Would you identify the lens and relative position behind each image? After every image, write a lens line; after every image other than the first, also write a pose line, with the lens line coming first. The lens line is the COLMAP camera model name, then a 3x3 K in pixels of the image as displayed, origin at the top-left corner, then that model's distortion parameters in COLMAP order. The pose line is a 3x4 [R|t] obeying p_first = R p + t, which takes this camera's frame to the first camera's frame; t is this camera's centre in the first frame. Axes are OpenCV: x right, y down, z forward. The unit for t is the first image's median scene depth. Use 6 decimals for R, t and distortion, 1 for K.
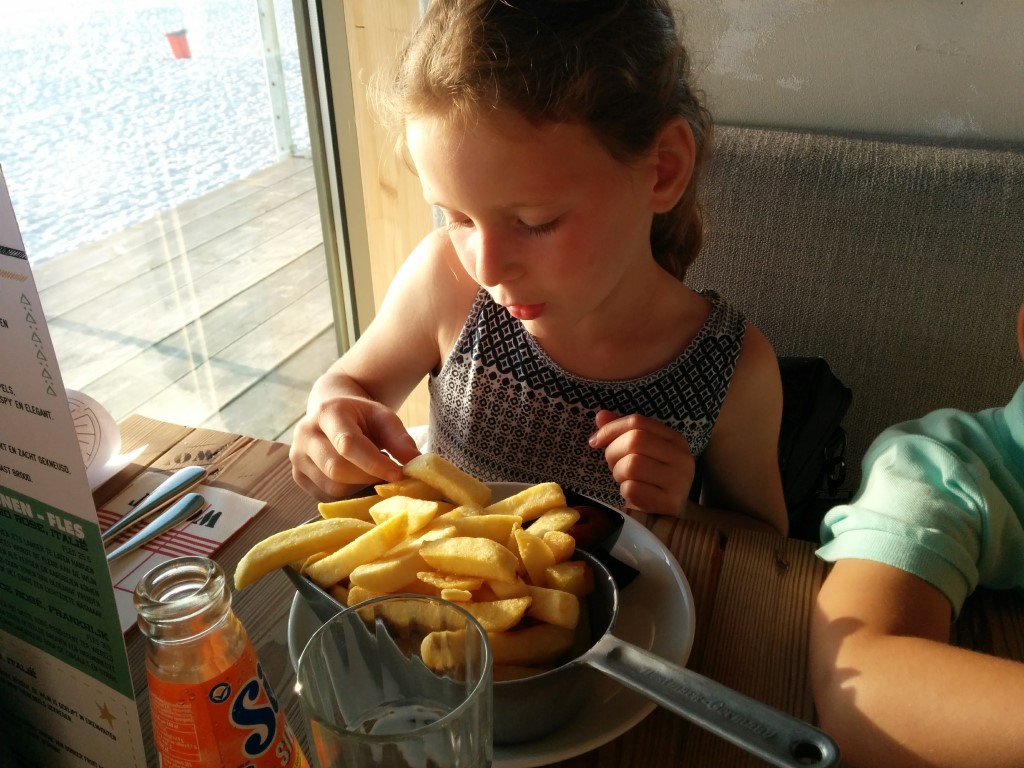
lens RADIAL K [[882.3, 0, 514.7], [0, 882.3, 396.3], [0, 0, 1]] dist [0.070181, -0.084594]
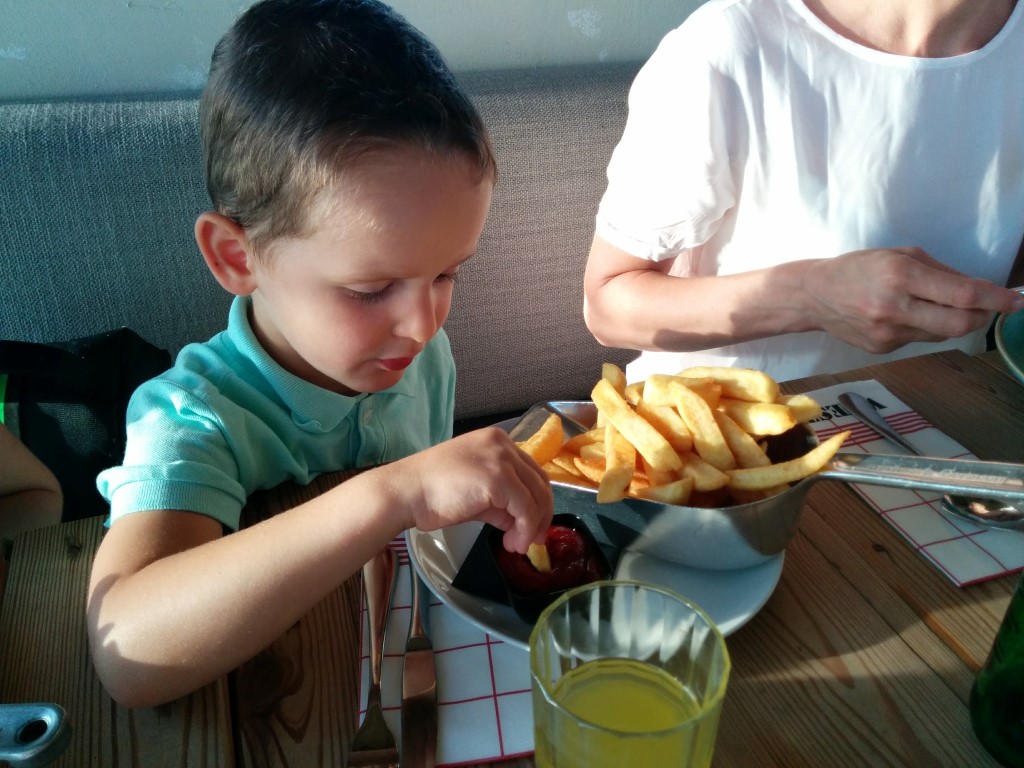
lens RADIAL K [[882.3, 0, 514.7], [0, 882.3, 396.3], [0, 0, 1]] dist [0.070181, -0.084594]
pose [[0.782126, -0.314536, 0.537909, 0.237661], [0.295269, 0.947258, 0.124573, 0.061517], [-0.548722, 0.061396, 0.833748, -0.098127]]
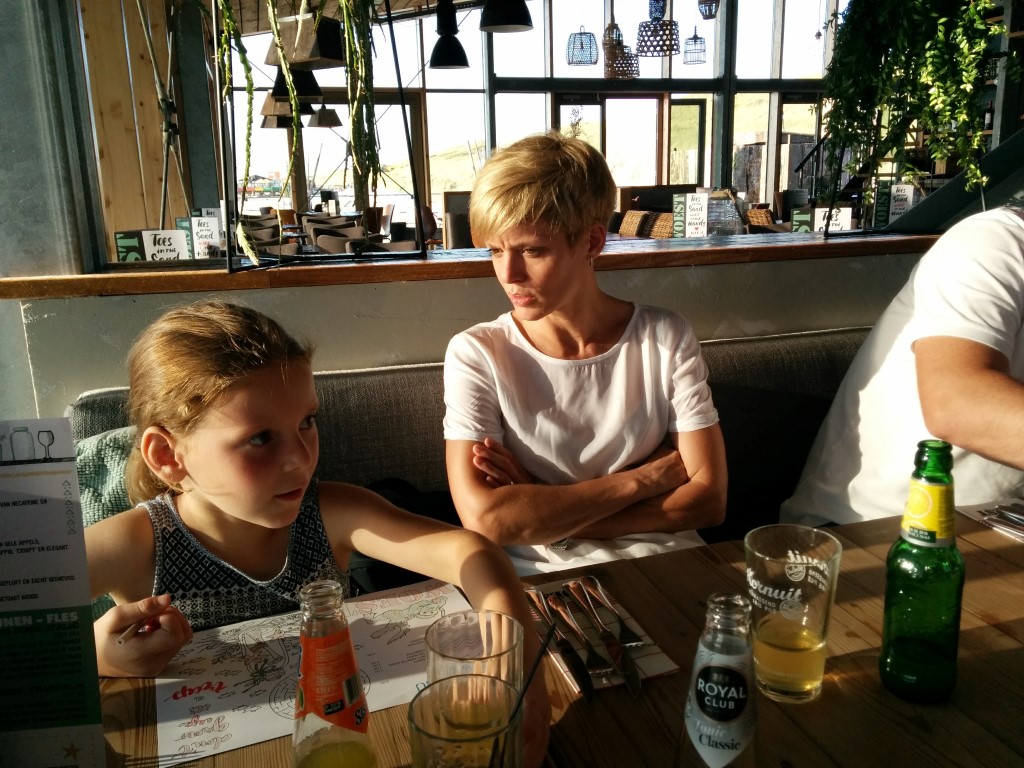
lens RADIAL K [[918.3, 0, 512.0], [0, 918.3, 384.0], [0, 0, 1]] dist [0.083072, -0.094987]
pose [[0.805989, -0.136183, 0.576052, -0.552369], [0.303167, 0.930818, -0.204126, 0.255169], [-0.508401, 0.339163, 0.791515, -0.774842]]
